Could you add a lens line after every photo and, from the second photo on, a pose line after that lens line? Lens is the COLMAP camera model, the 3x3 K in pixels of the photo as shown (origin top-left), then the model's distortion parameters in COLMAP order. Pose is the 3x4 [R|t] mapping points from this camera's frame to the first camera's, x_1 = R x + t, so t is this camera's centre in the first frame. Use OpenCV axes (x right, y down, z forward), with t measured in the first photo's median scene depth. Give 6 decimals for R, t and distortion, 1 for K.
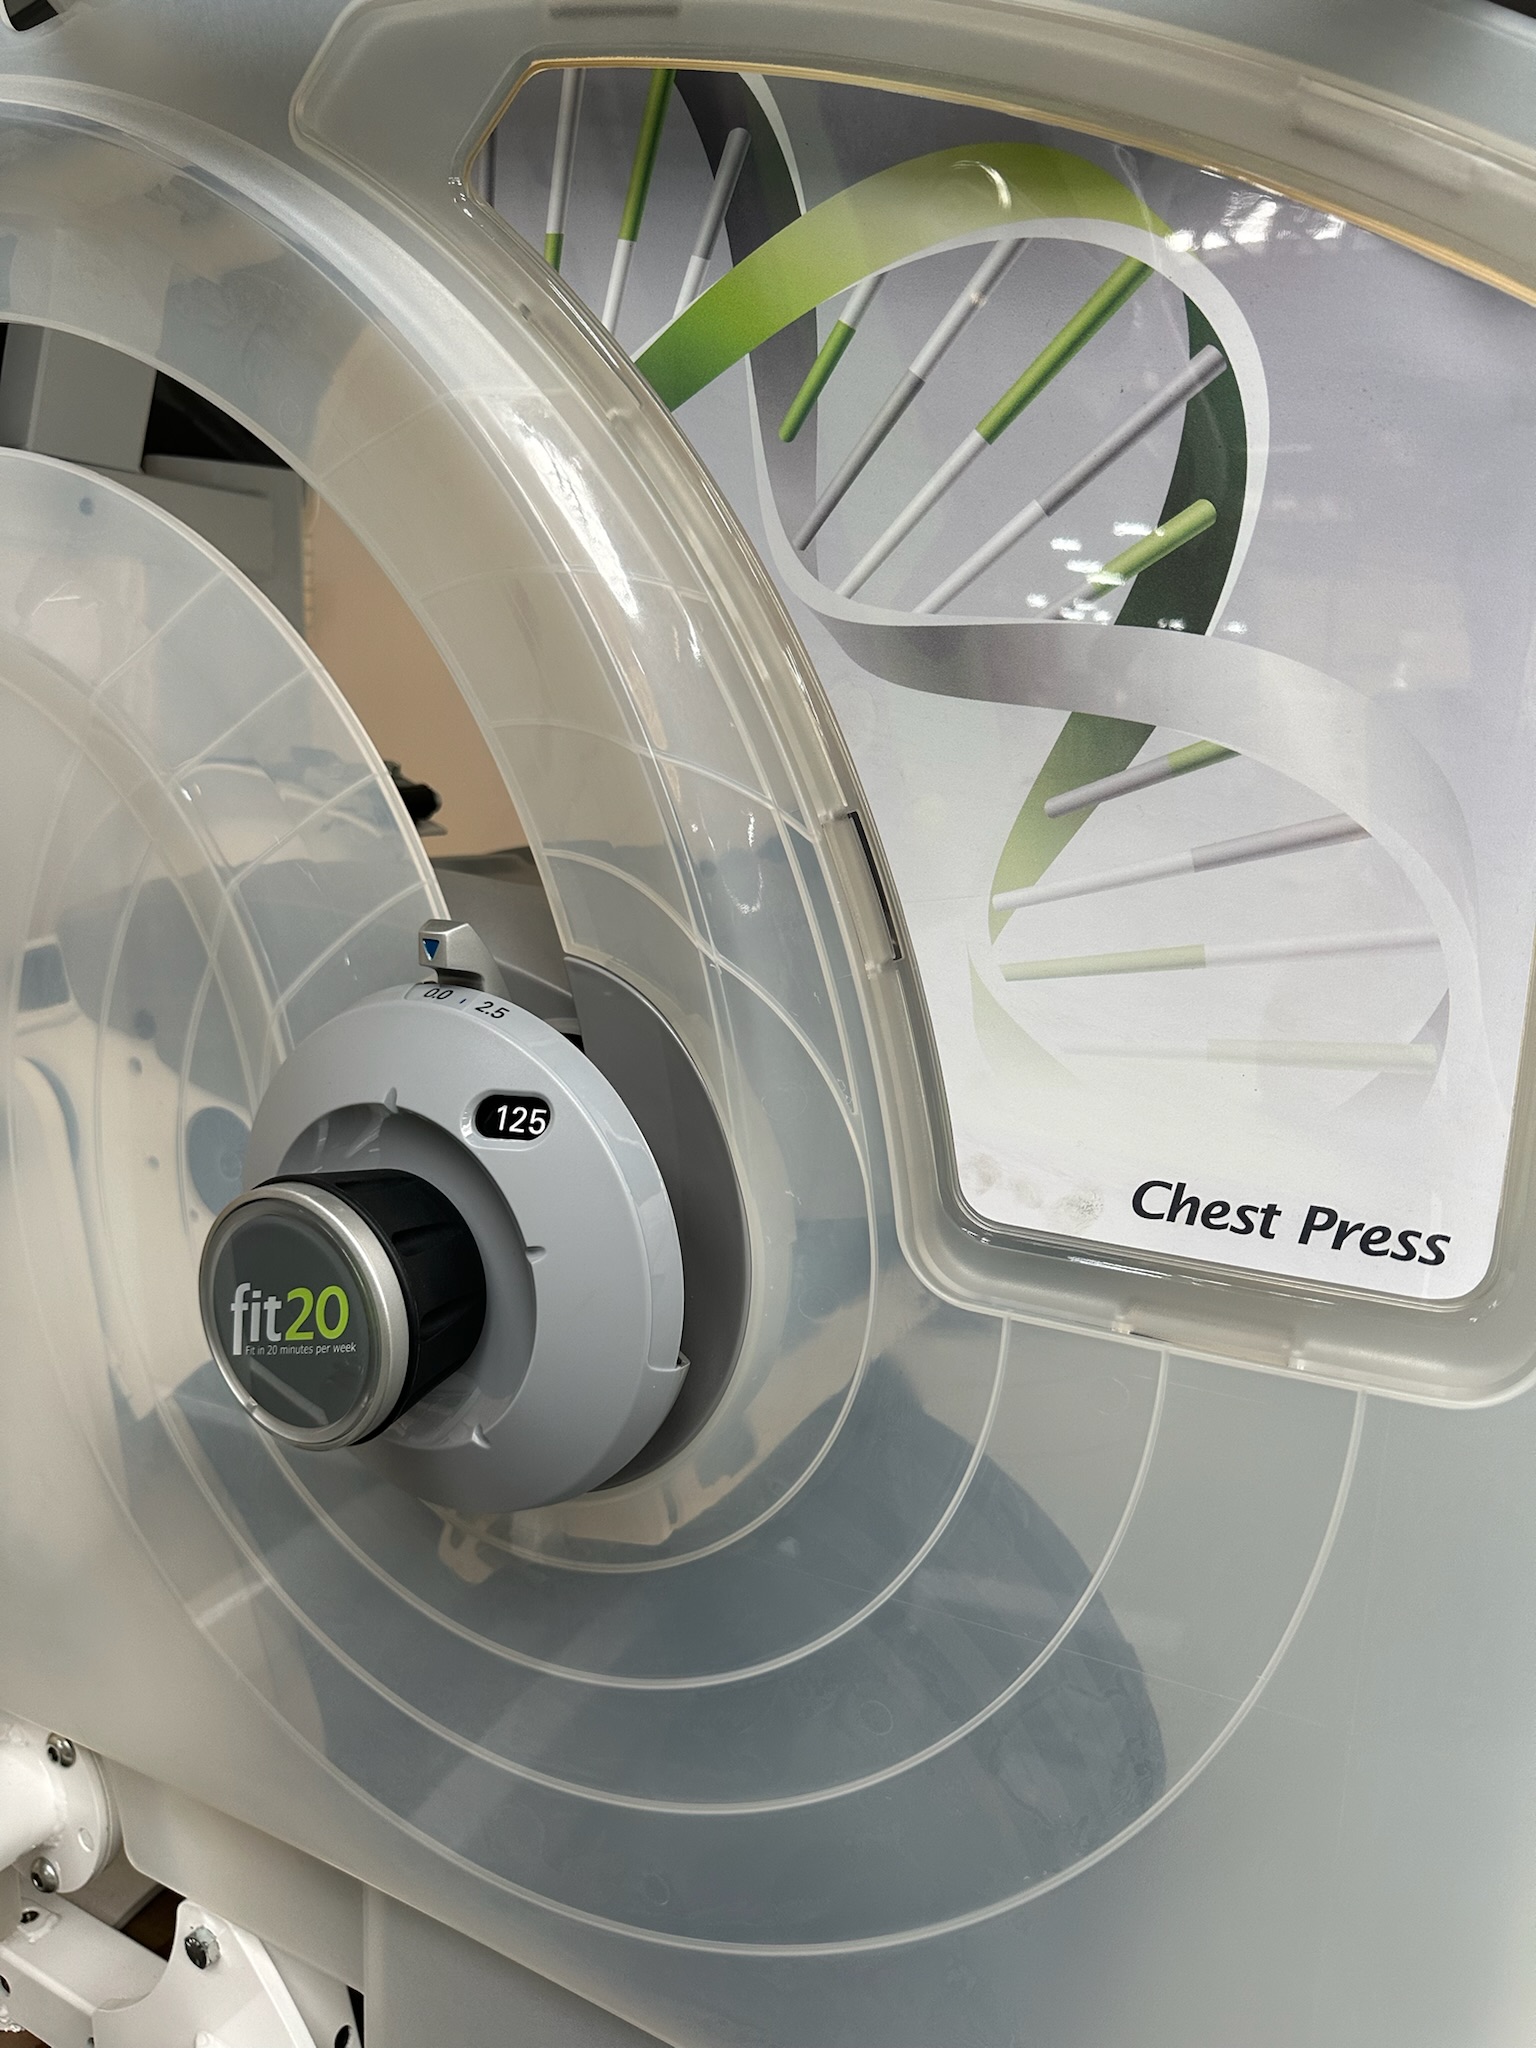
lens RADIAL K [[1464.0, 0, 772.5], [0, 1464.0, 1024.9], [0, 0, 1]] dist [0.020532, -0.027445]
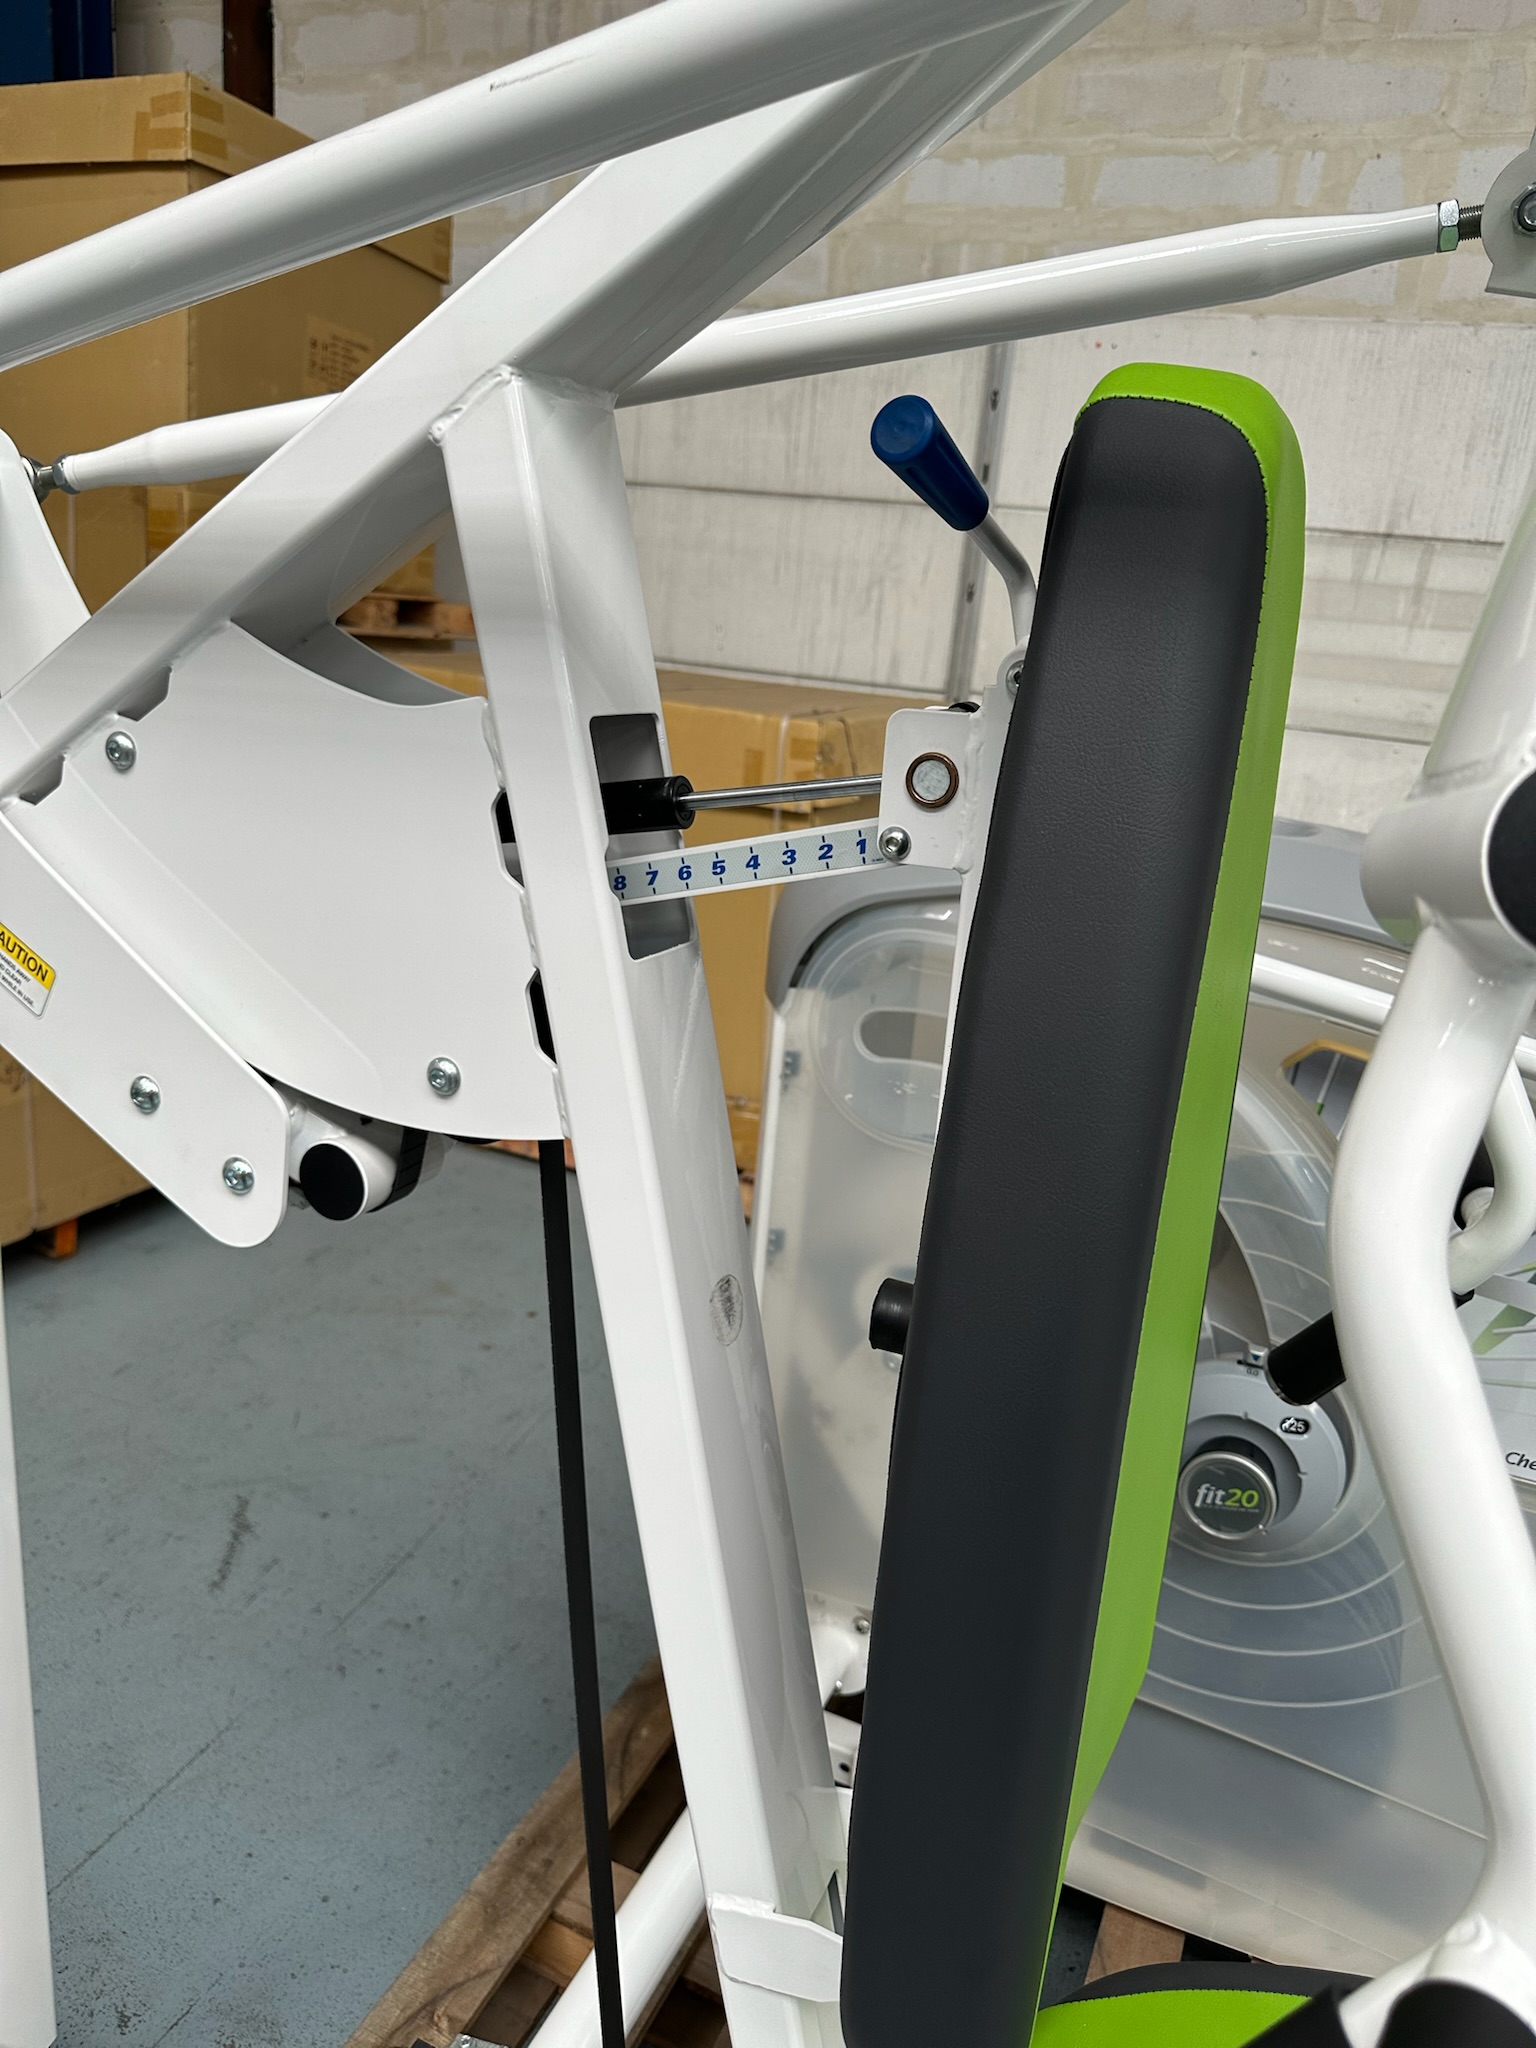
lens RADIAL K [[1464.0, 0, 772.5], [0, 1464.0, 1024.9], [0, 0, 1]] dist [0.020532, -0.027445]
pose [[0.994862, 0.028100, 0.097265, -1.514506], [-0.038268, 0.993809, 0.104305, -0.986424], [-0.093731, -0.107491, 0.989778, -1.670559]]
